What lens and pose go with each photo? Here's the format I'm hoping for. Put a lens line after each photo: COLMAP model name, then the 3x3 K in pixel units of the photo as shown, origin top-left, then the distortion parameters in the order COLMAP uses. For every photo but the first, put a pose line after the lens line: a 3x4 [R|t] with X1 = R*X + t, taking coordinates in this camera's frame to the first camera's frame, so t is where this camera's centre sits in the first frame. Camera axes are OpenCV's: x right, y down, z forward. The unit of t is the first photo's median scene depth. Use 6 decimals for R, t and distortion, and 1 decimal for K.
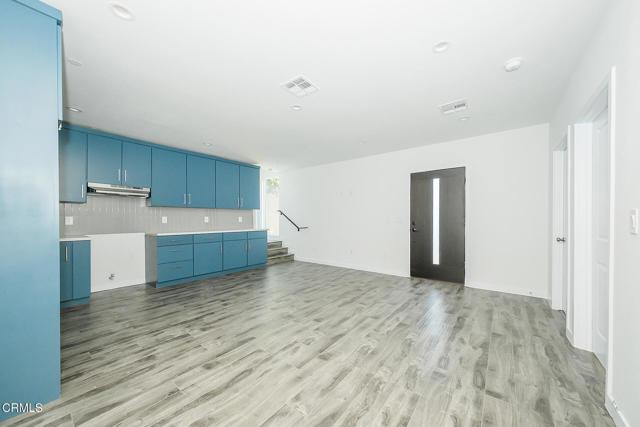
lens RADIAL K [[227.3, 0, 322.8], [0, 227.3, 218.3], [0, 0, 1]] dist [-0.007841, 0.000132]
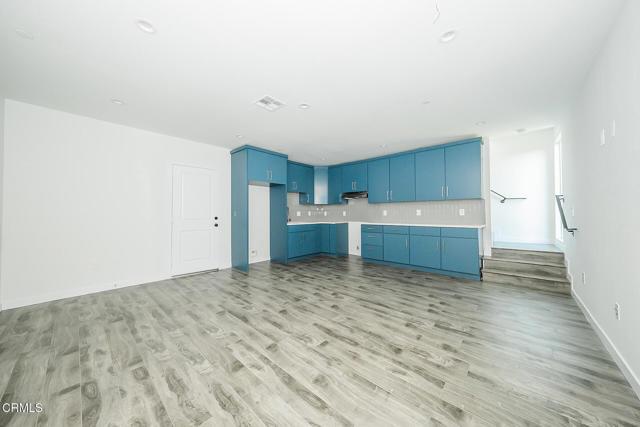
lens RADIAL K [[215.0, 0, 323.6], [0, 215.0, 211.0], [0, 0, 1]] dist [0.007473, -0.000059]
pose [[-0.043005, -0.001869, -0.999073, 0.925022], [0.005595, 0.999982, -0.002111, -0.004705], [0.999059, -0.005681, -0.042994, 1.195809]]
